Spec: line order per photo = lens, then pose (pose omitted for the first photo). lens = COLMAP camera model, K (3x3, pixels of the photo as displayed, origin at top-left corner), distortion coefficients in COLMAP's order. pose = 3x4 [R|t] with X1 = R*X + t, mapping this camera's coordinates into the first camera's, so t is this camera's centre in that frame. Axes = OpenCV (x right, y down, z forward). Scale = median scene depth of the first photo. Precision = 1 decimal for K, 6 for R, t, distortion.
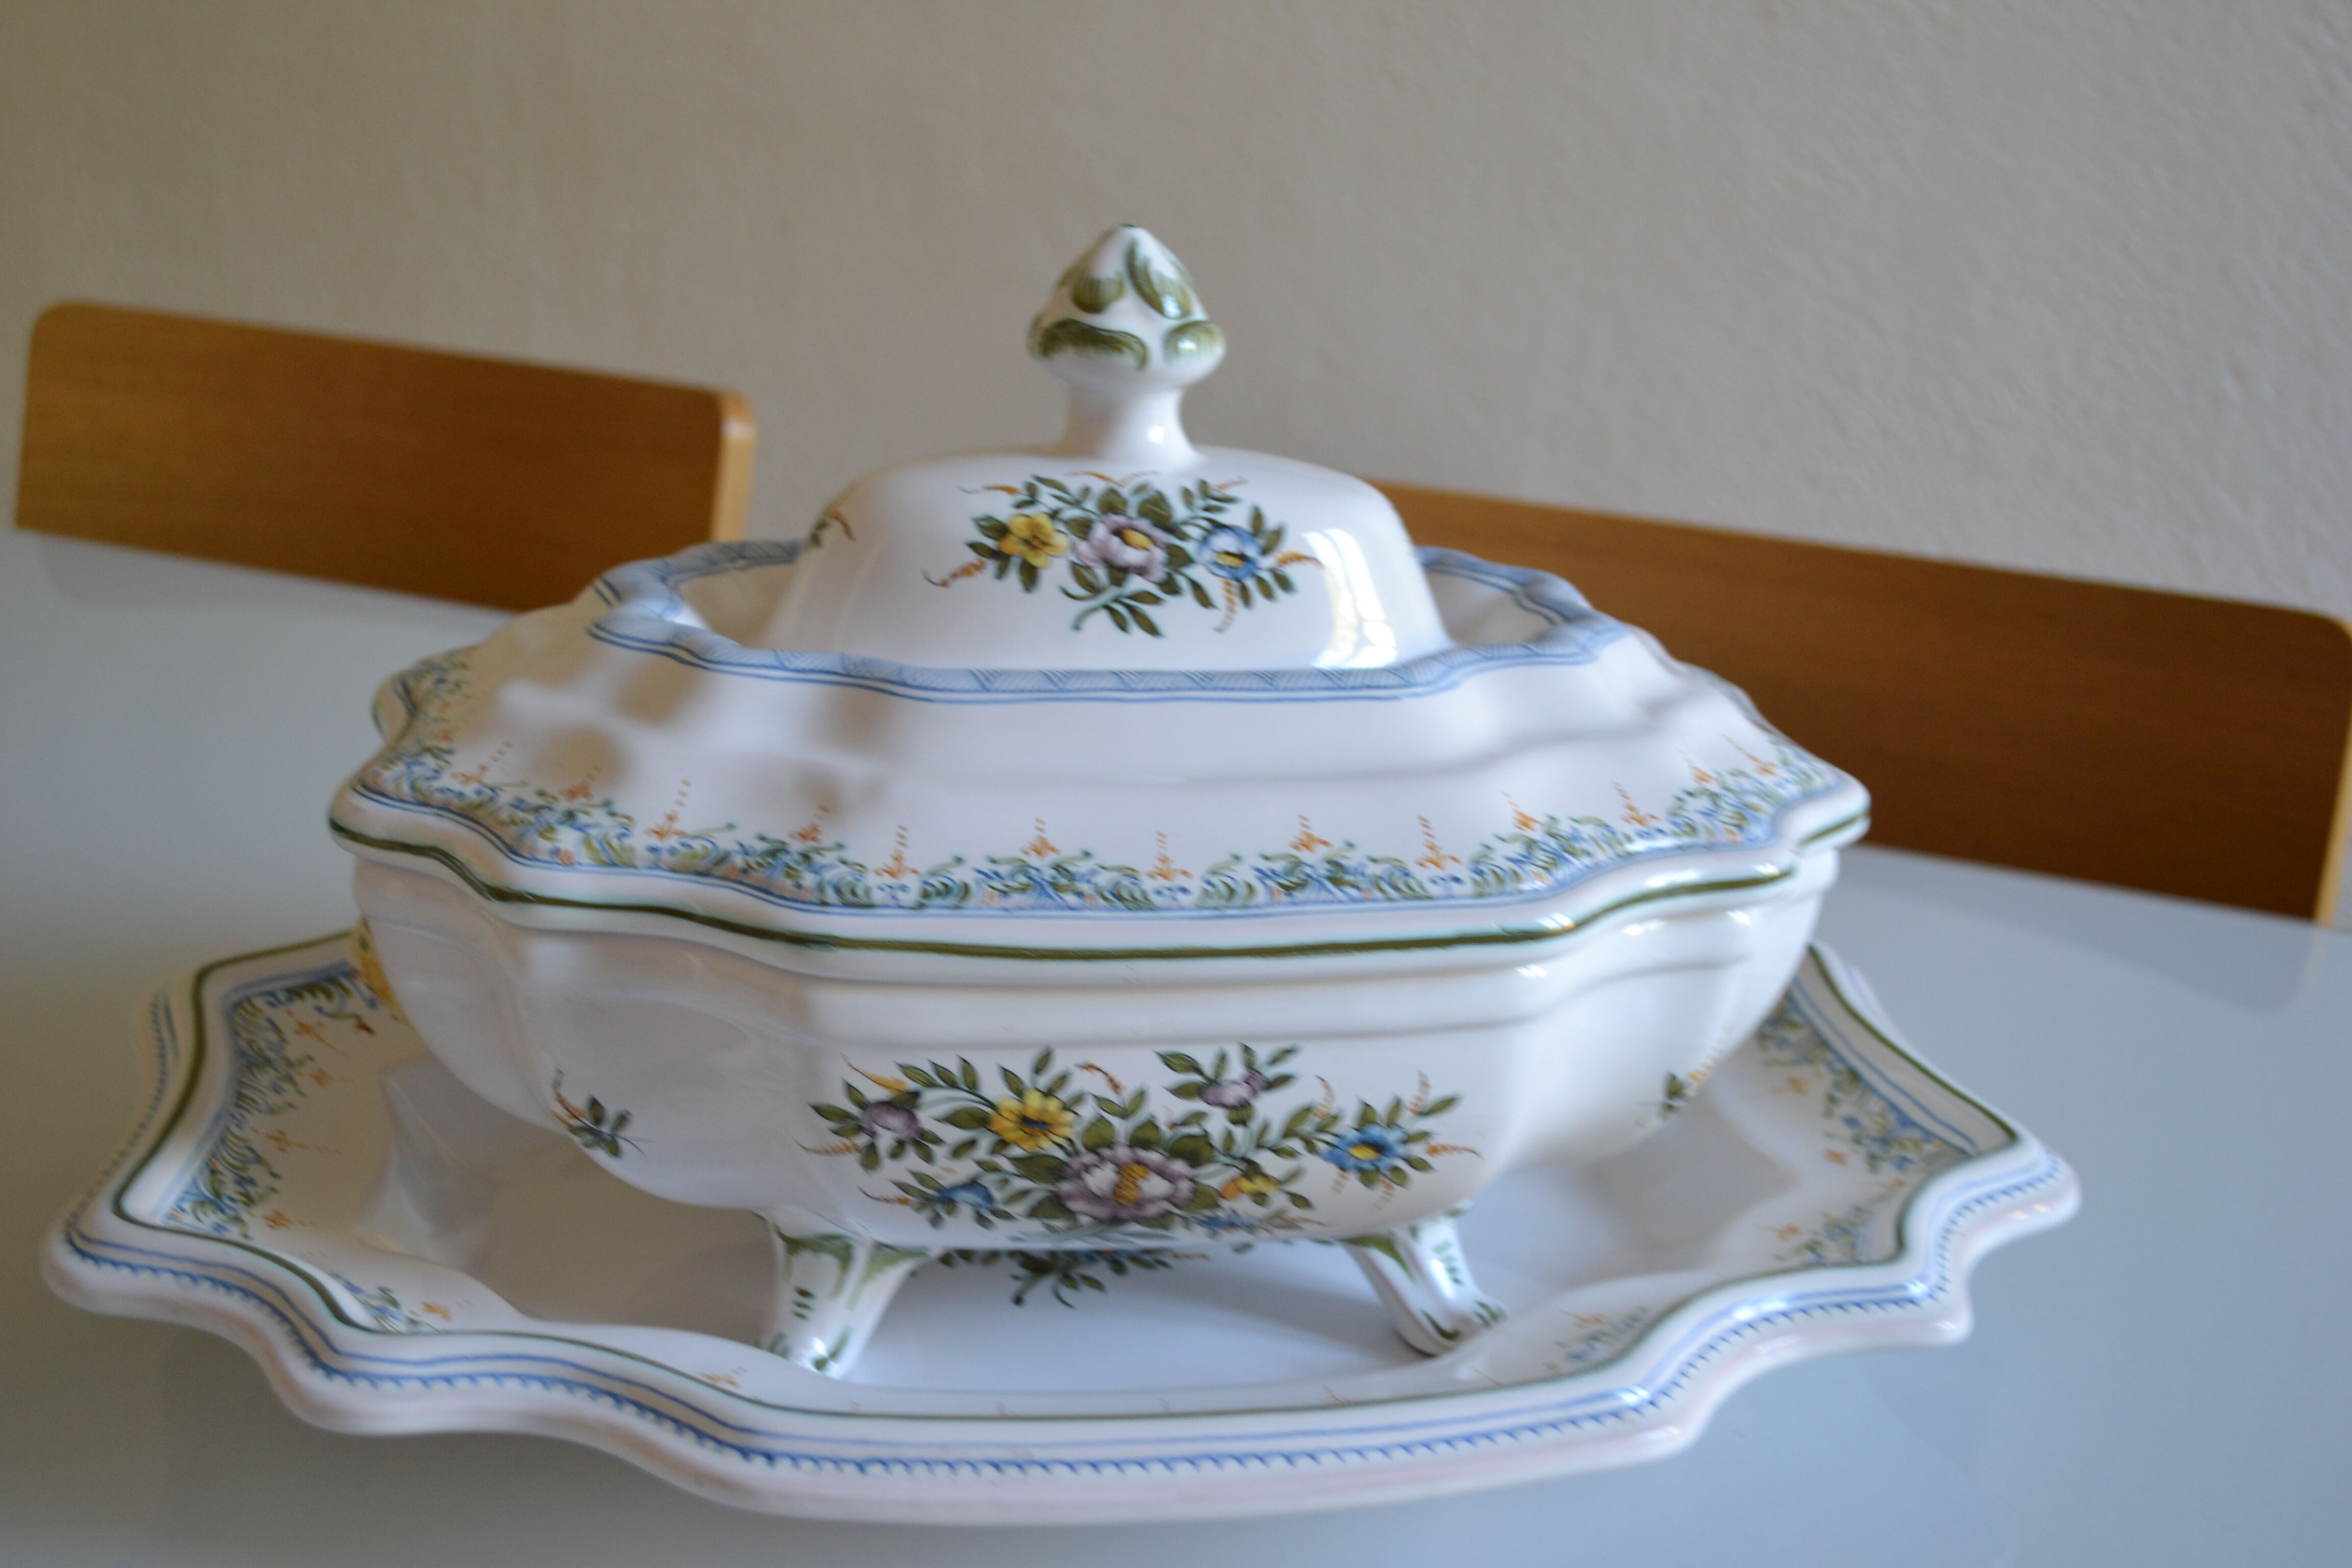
lens RADIAL K [[2811.6, 0, 1177.2], [0, 2811.6, 798.3], [0, 0, 1]] dist [-0.054424, 0.018457]
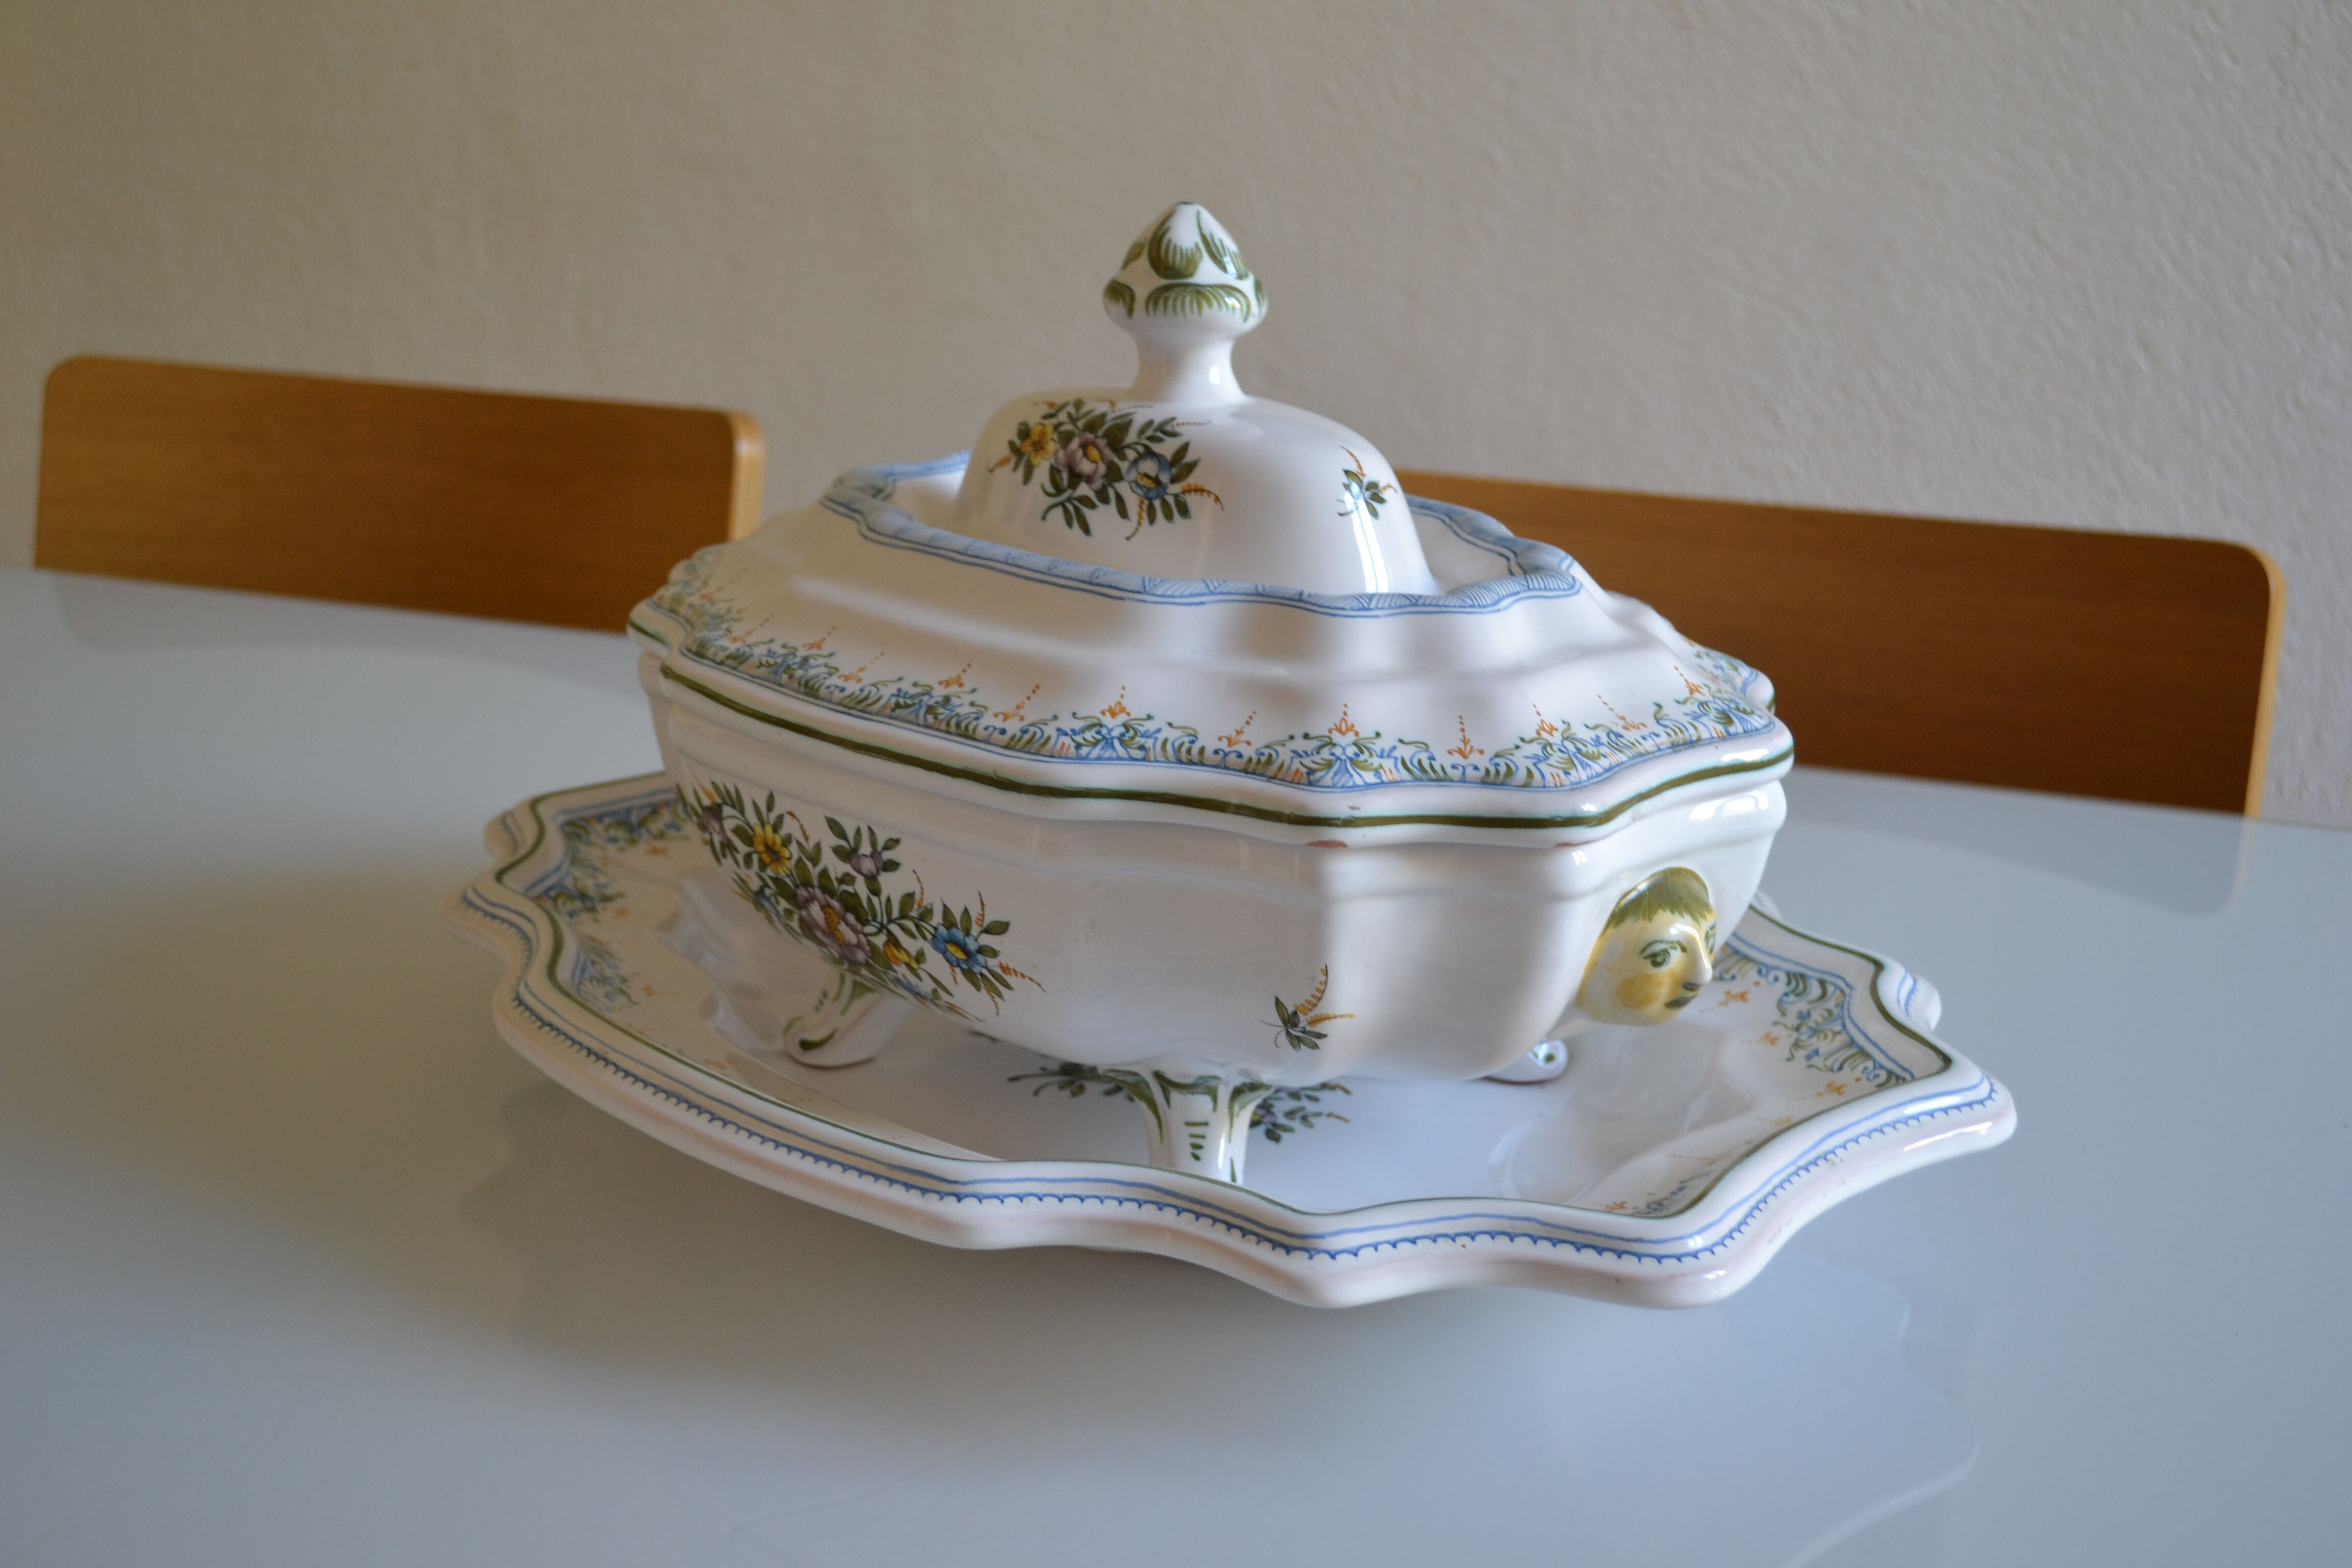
lens RADIAL K [[2974.7, 0, 1176.0], [0, 2974.7, 784.0], [0, 0, 1]] dist [-0.050576, 0.024901]
pose [[0.593511, 0.195604, -0.780694, 1.090909], [-0.249642, 0.966915, 0.052474, -0.032573], [0.765129, 0.163750, 0.622706, 0.268676]]
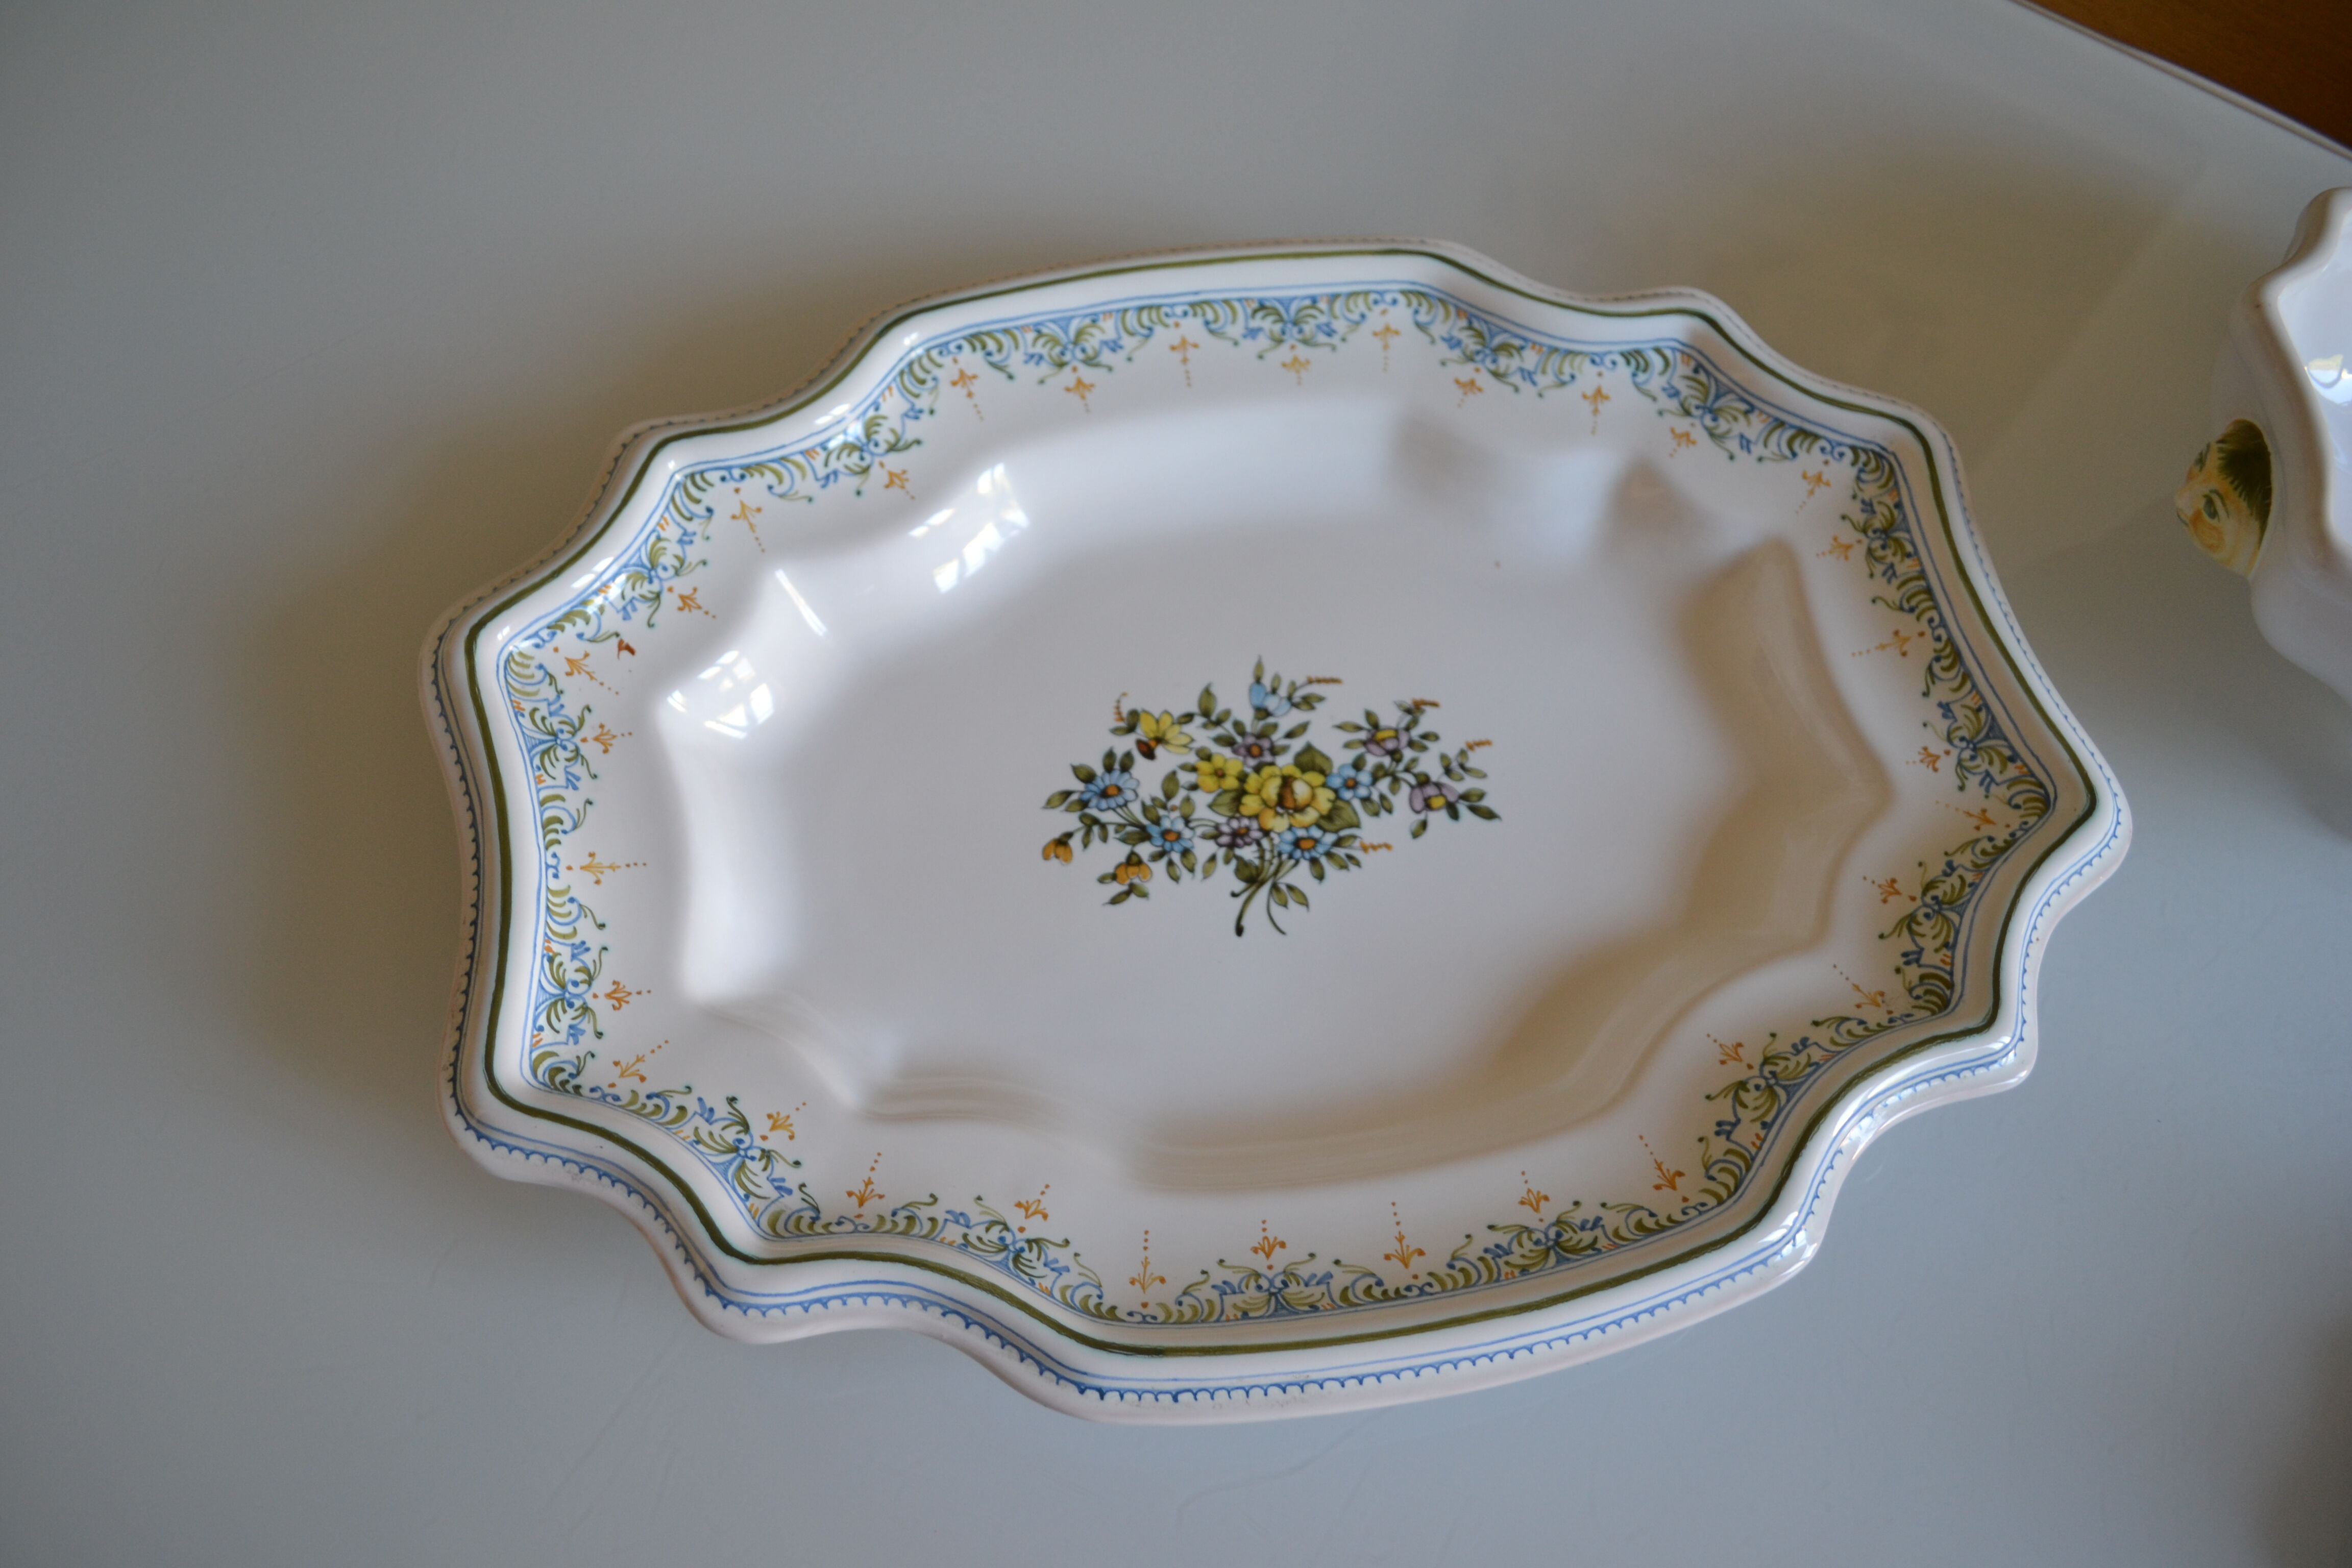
lens RADIAL K [[1850.0, 0, 1173.5], [0, 1850.0, 793.5], [0, 0, 1]] dist [-0.083866, 0.000856]
pose [[0.999711, -0.020014, 0.013311, -0.106987], [0.004647, 0.704295, 0.709892, -0.479450], [-0.023583, -0.709625, 0.704185, 0.554118]]
